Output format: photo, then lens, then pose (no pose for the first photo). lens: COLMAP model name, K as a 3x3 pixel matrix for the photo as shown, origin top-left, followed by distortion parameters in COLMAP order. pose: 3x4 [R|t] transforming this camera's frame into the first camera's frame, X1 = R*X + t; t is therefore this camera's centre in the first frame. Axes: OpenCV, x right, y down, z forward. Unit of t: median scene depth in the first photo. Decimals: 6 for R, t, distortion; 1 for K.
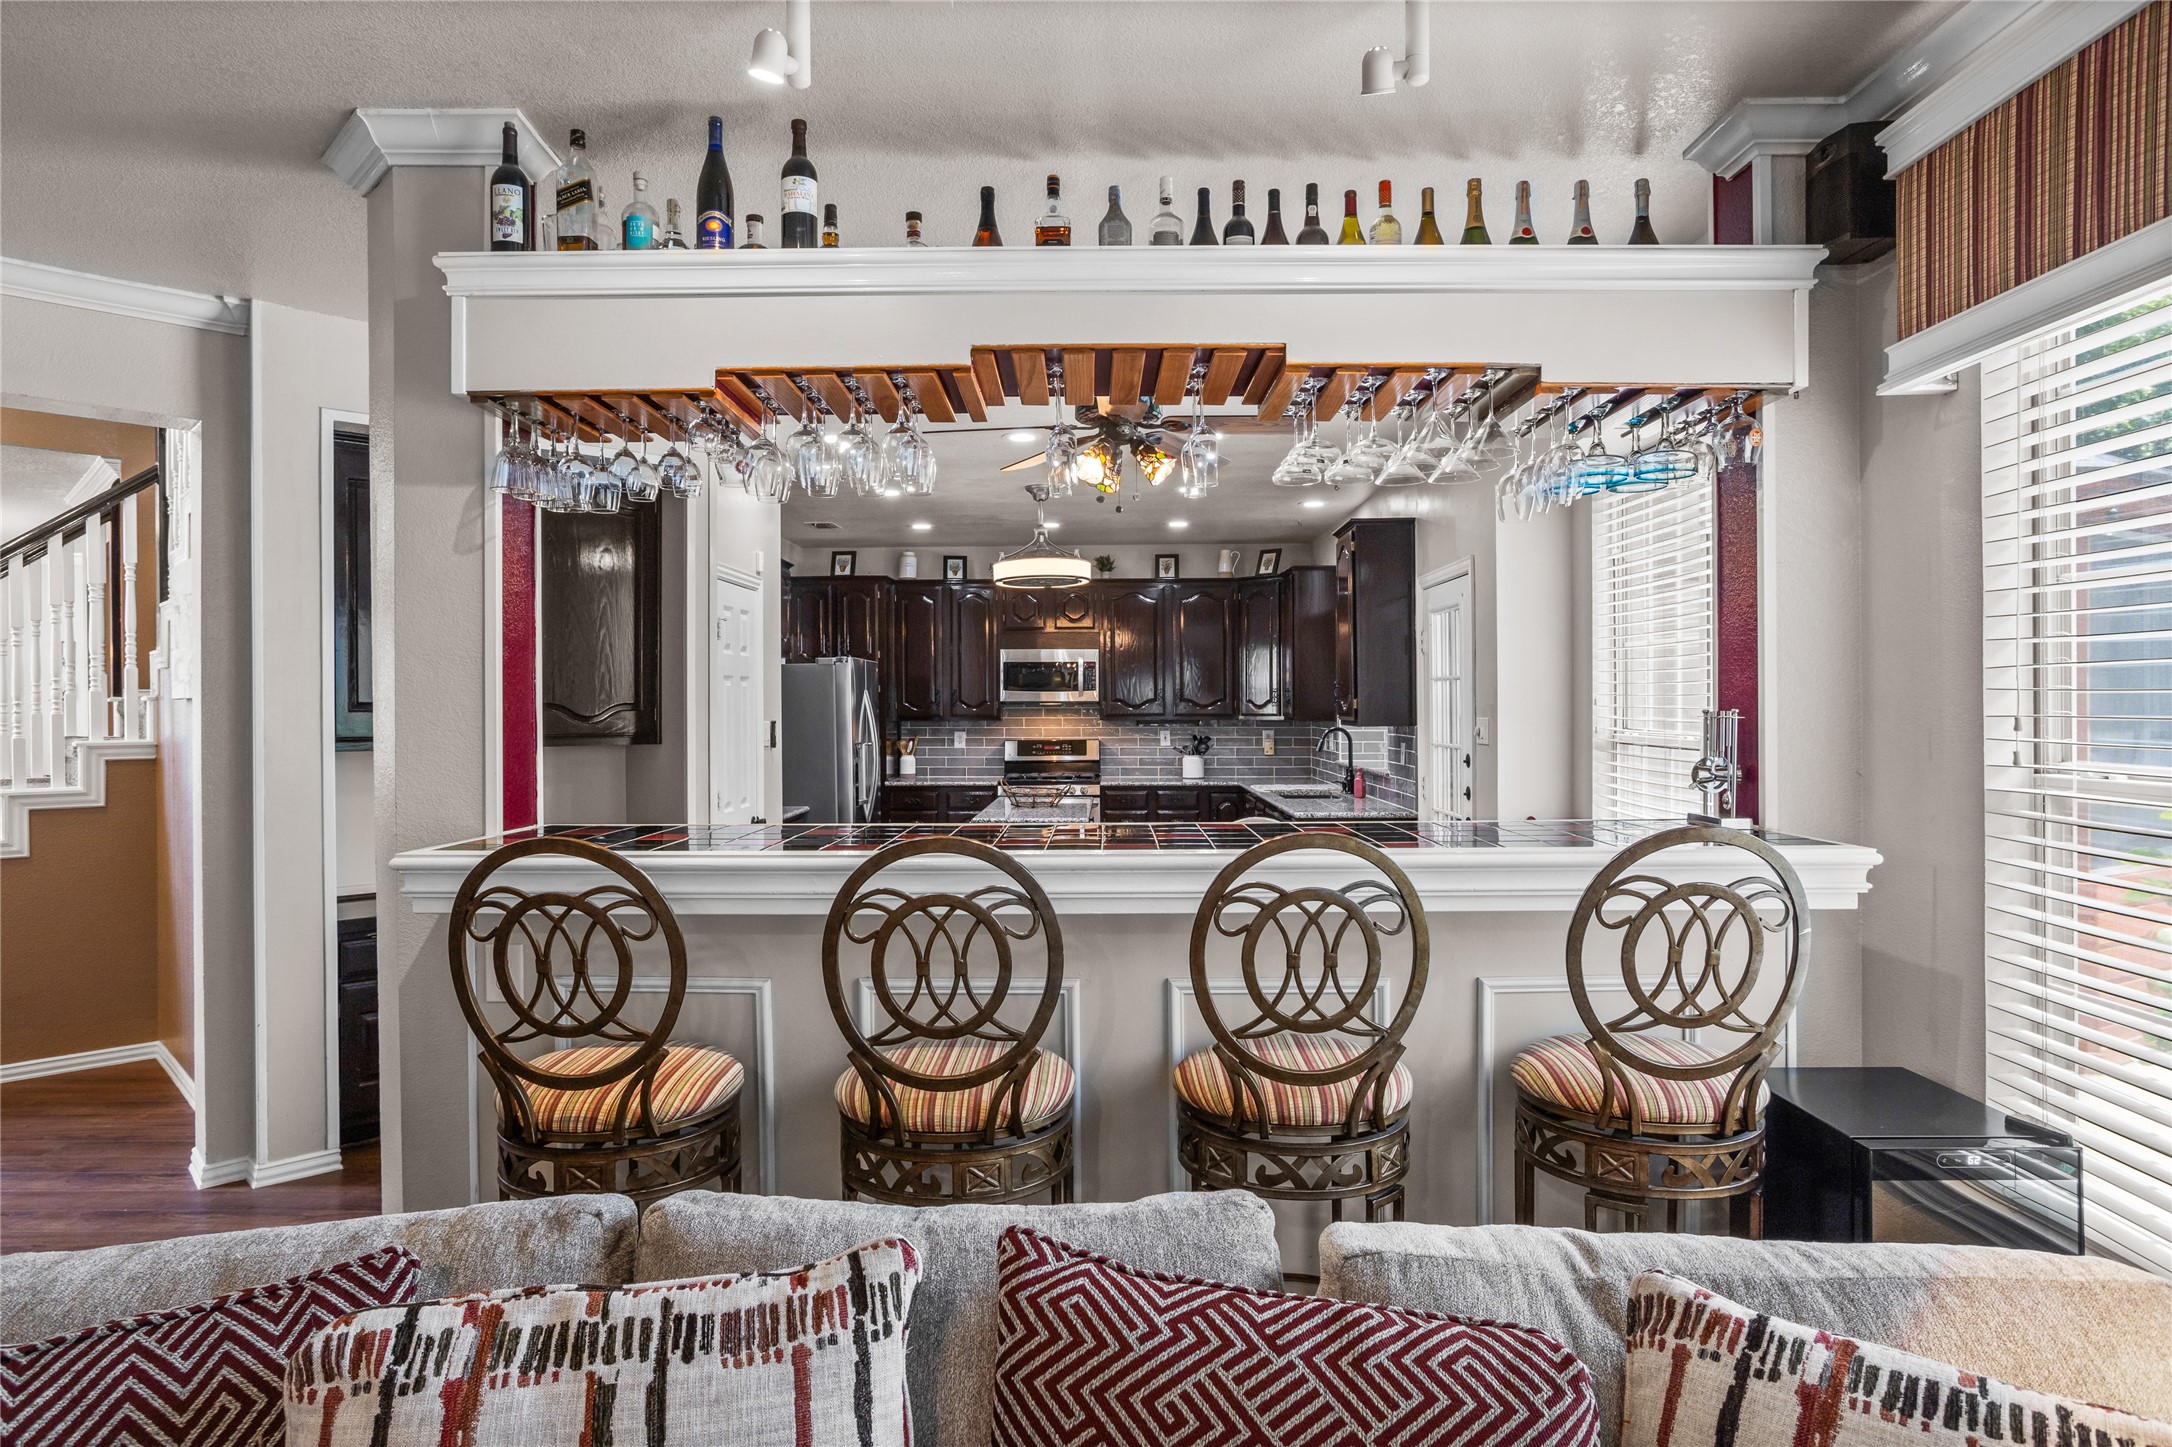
lens RADIAL K [[1226.4, 0, 1082.4], [0, 1226.4, 707.6], [0, 0, 1]] dist [-0.016384, 0.000063]
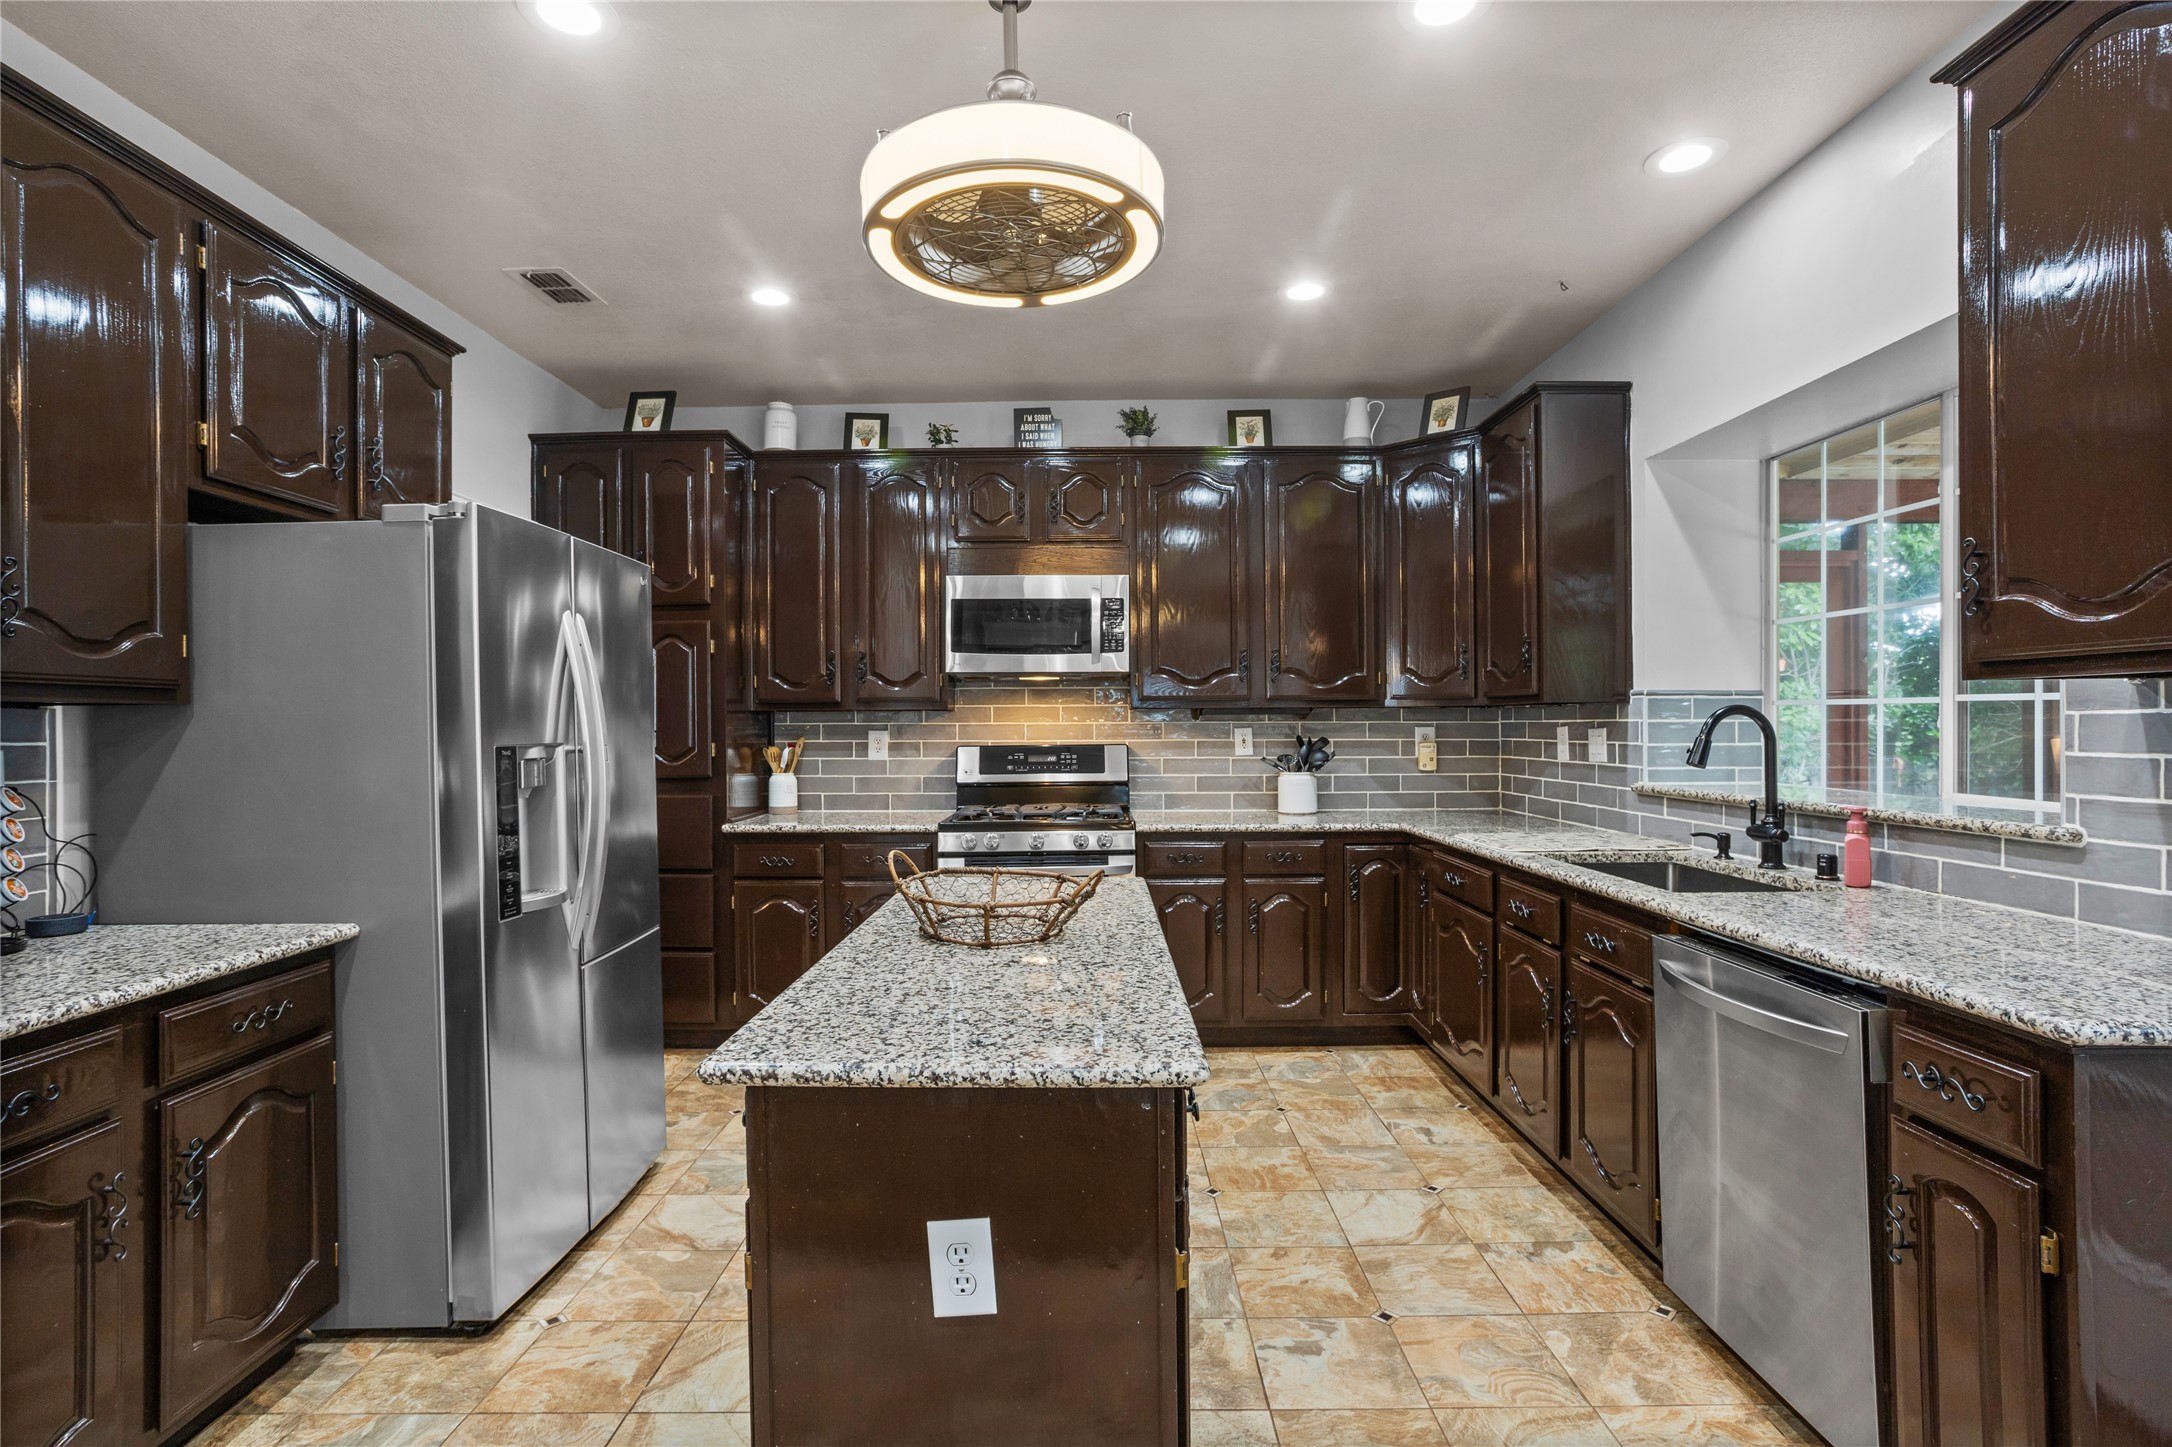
lens RADIAL K [[1069.7, 0, 1080.0], [0, 1069.7, 721.3], [0, 0, 1]] dist [-0.051405, 0.037720]
pose [[0.999808, -0.001960, 0.019512, -0.017192], [0.002112, 0.999968, -0.007742, 0.019439], [-0.019496, 0.007781, 0.999780, 0.516420]]
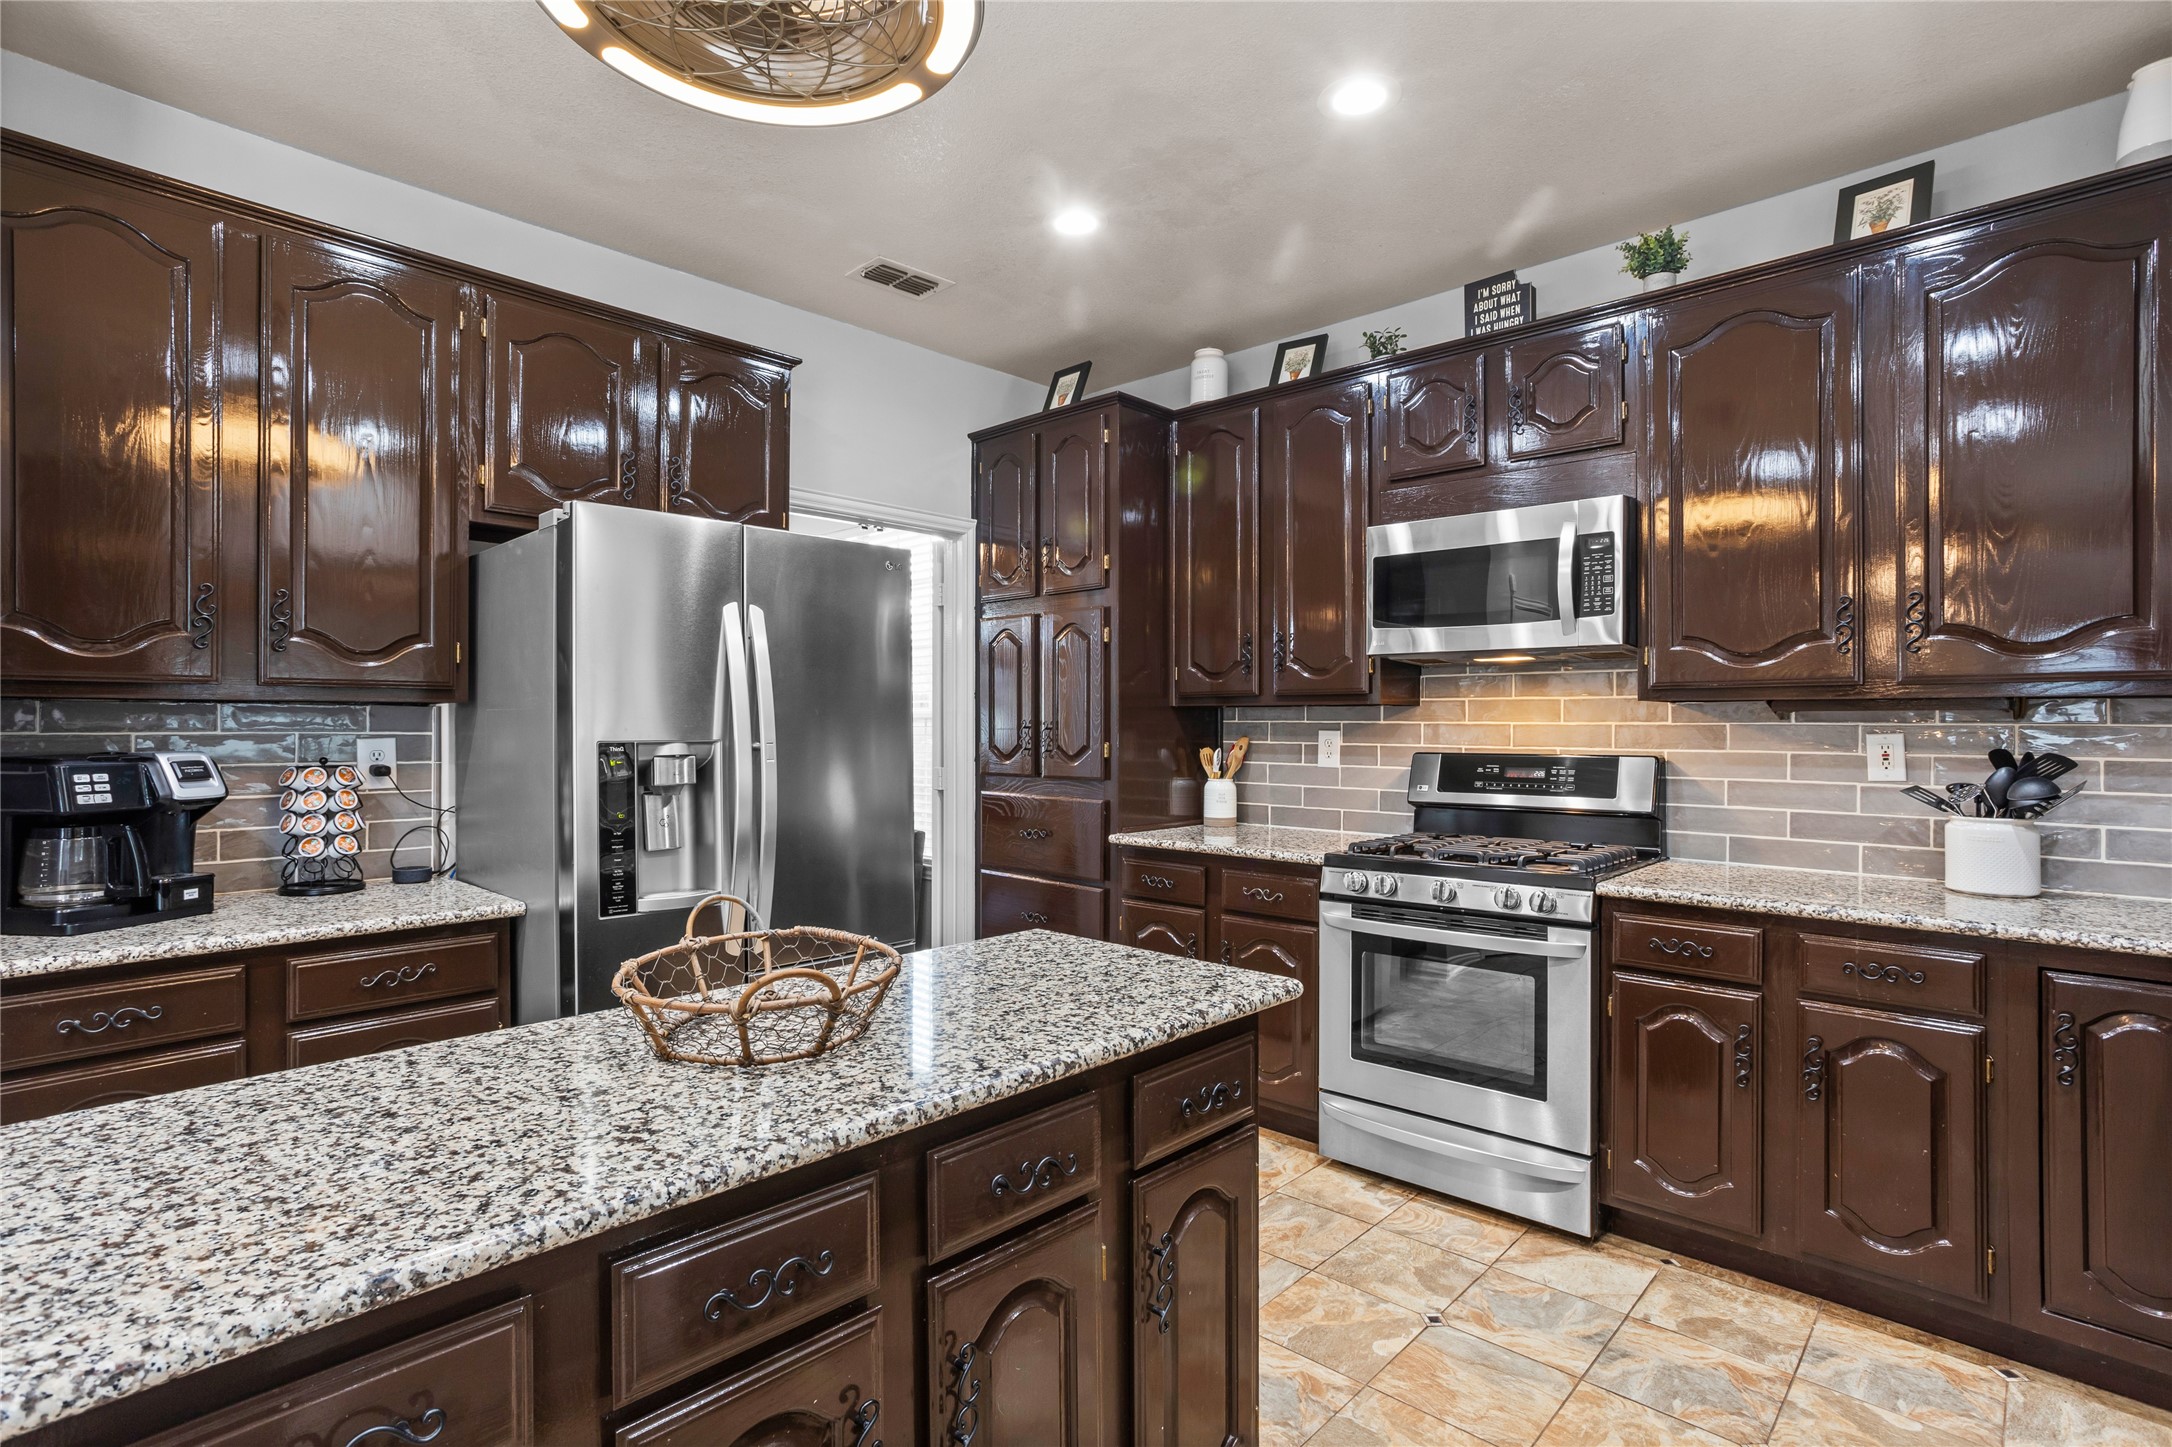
lens RADIAL K [[1069.7, 0, 1080.0], [0, 1069.7, 721.3], [0, 0, 1]] dist [-0.051405, 0.037720]
pose [[0.737406, 0.004230, -0.675436, 0.099761], [-0.008014, 0.999965, -0.002486, 0.017902], [0.675402, 0.007246, 0.737414, 0.657264]]
